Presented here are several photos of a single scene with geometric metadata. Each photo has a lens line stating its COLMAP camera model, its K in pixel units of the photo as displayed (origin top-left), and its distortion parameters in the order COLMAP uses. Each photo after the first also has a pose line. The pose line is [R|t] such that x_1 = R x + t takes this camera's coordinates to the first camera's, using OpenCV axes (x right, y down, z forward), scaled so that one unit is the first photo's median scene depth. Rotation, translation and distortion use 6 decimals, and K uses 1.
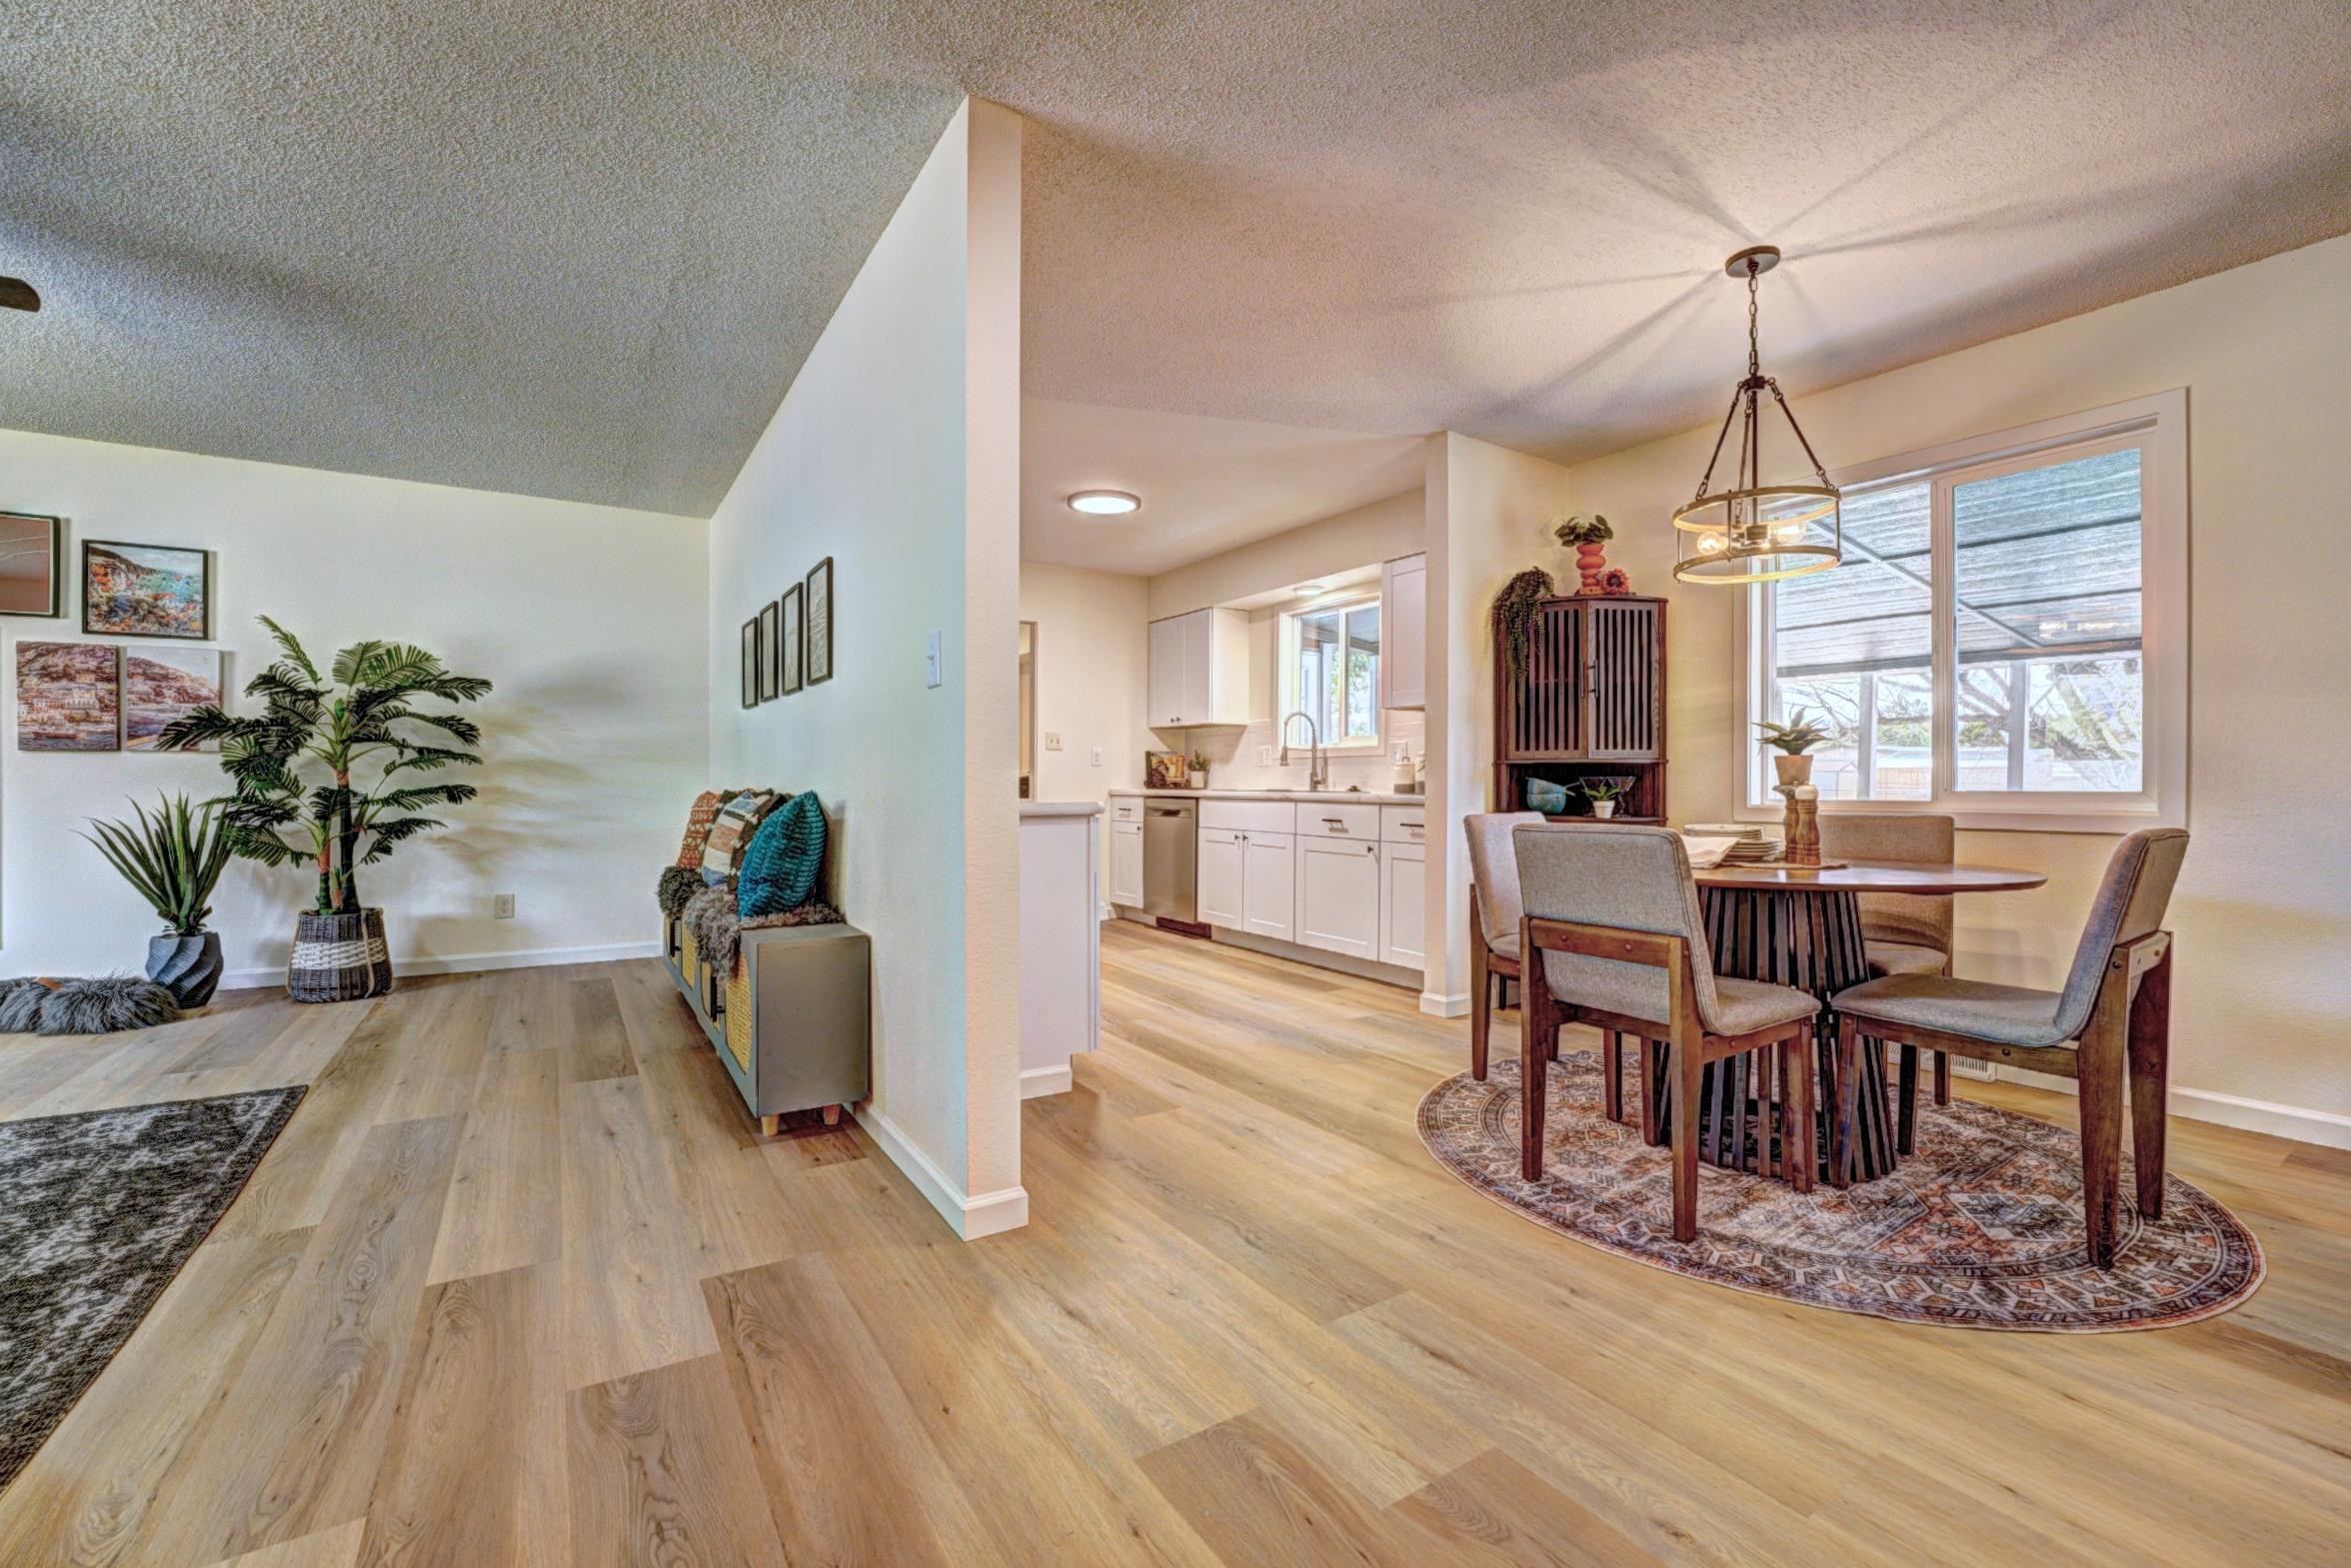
lens RADIAL K [[969.8, 0, 1175.1], [0, 969.8, 789.3], [0, 0, 1]] dist [-0.026897, 0.000752]
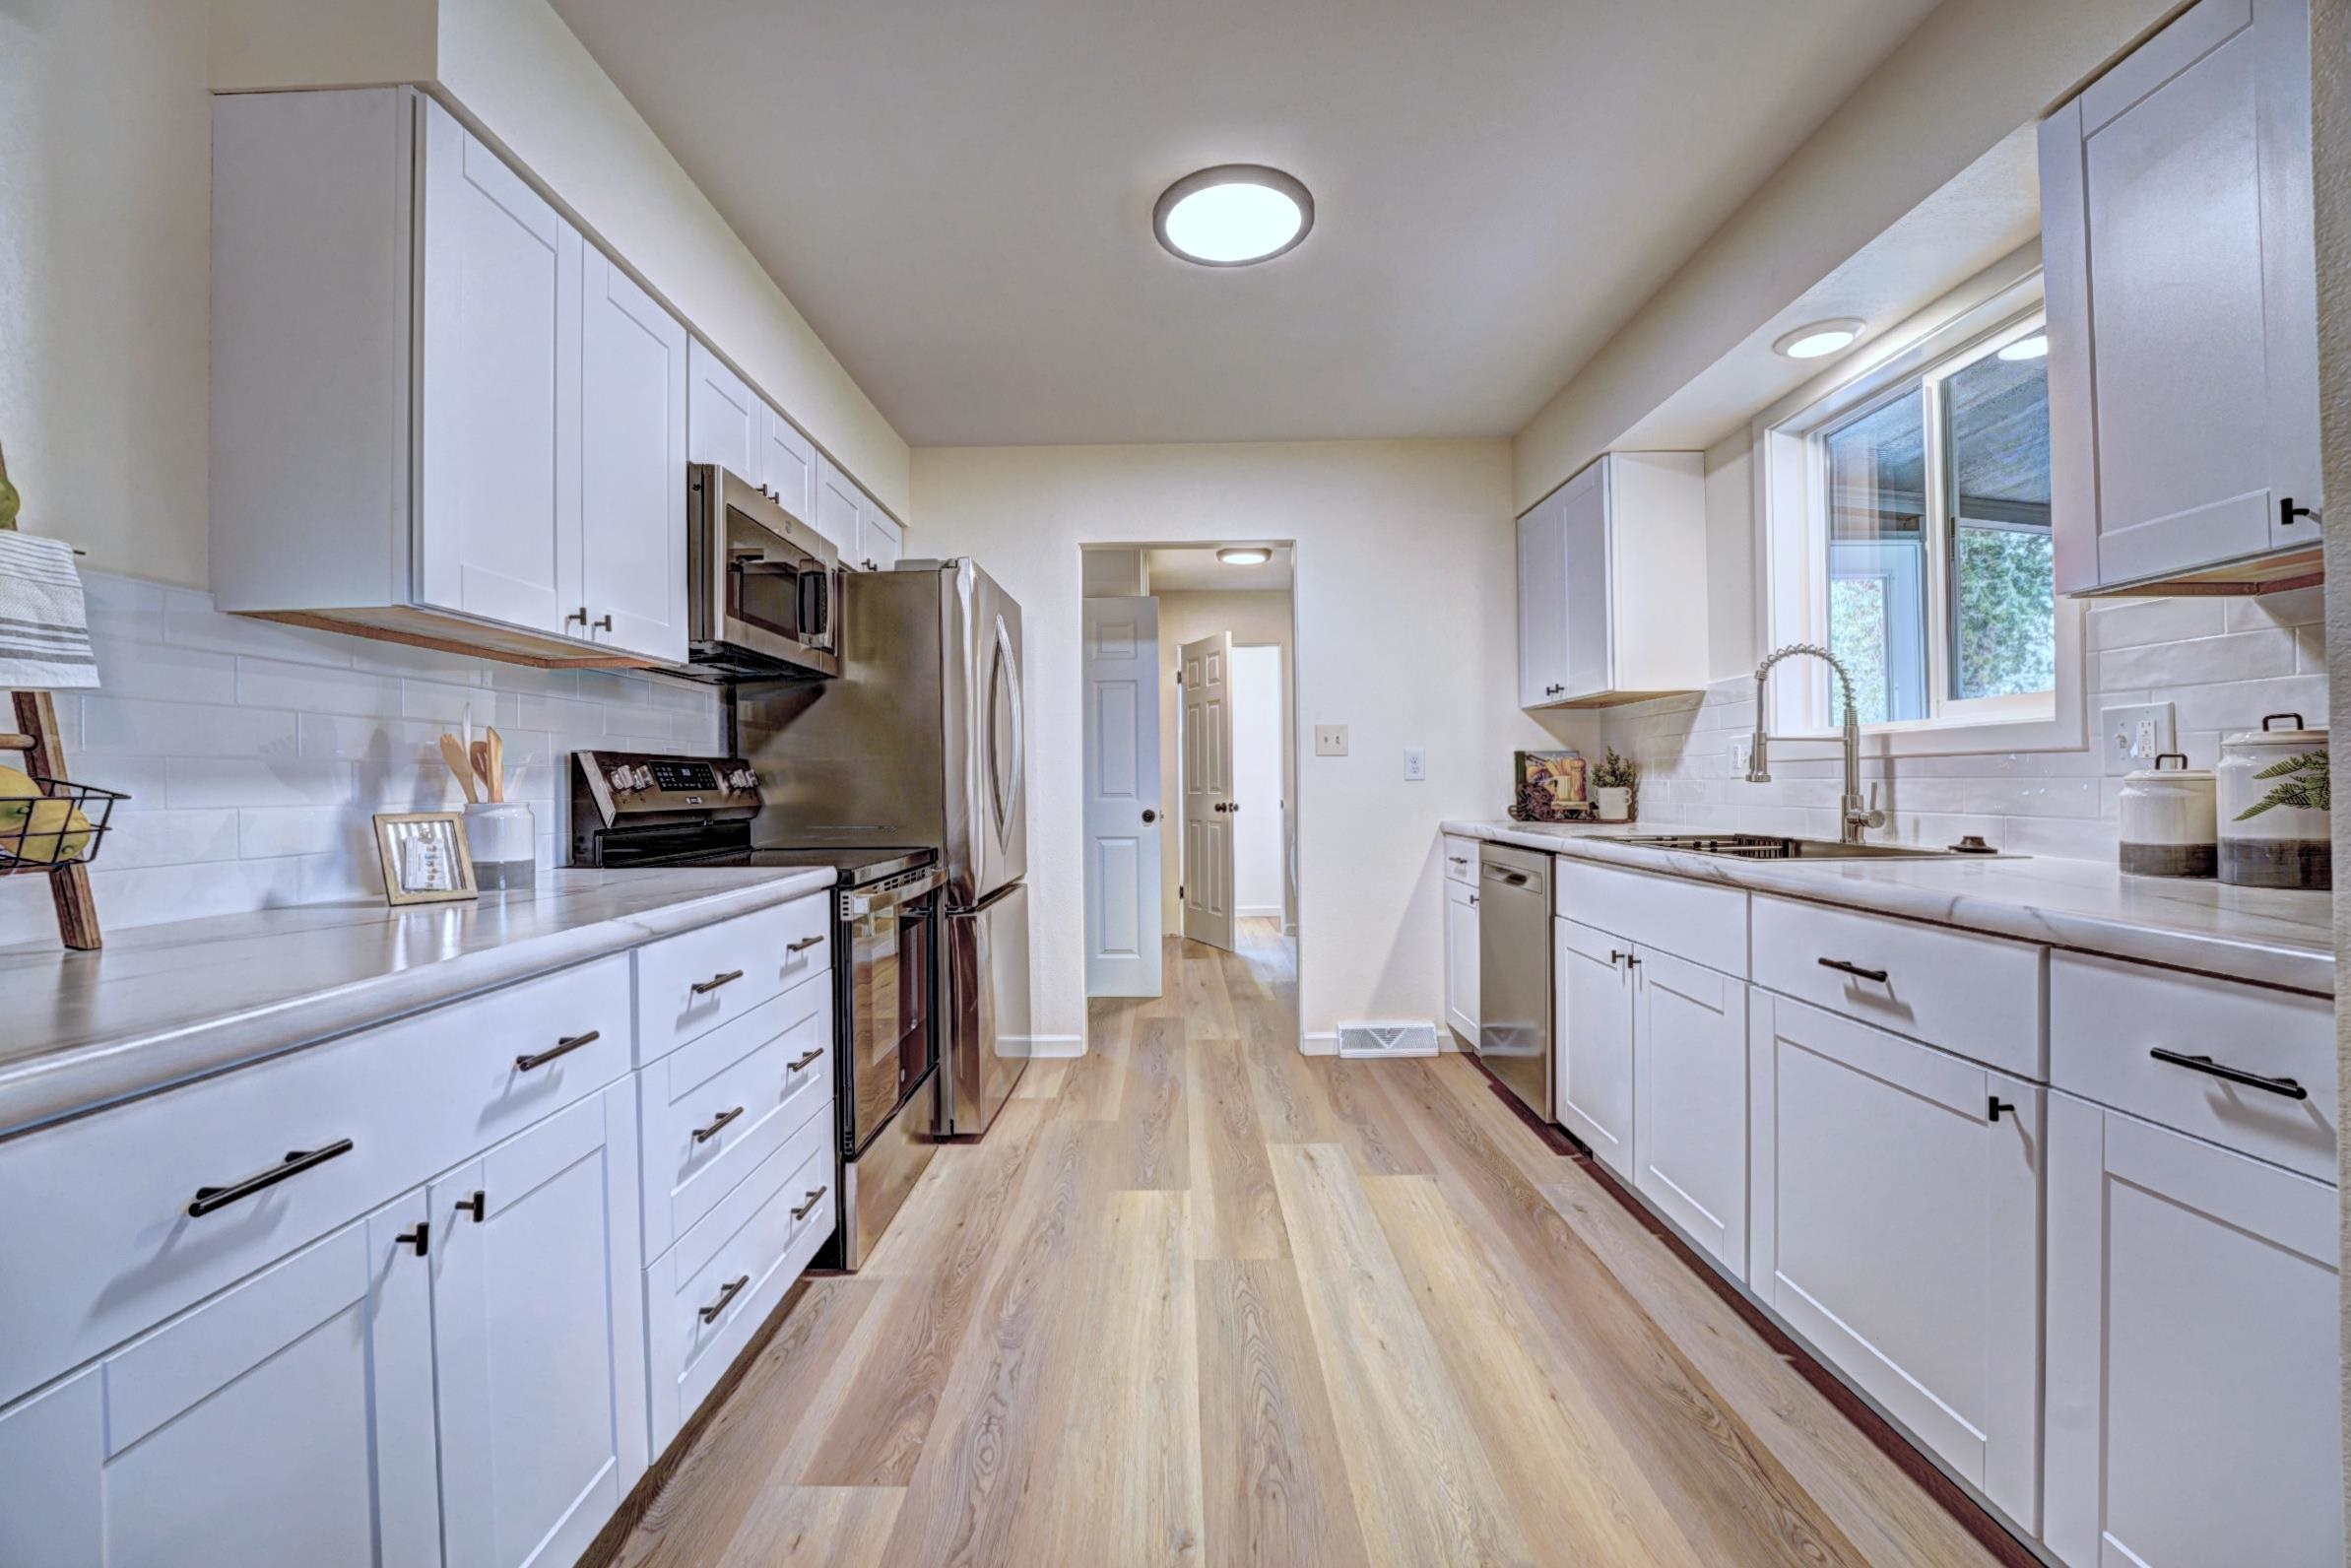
lens RADIAL K [[960.3, 0, 1175.4], [0, 960.3, 776.5], [0, 0, 1]] dist [-0.025928, 0.000153]
pose [[0.838726, -0.016851, -0.544293, 0.176048], [0.009872, 0.999827, -0.015743, -0.031978], [0.544464, 0.007831, 0.838748, 0.755111]]
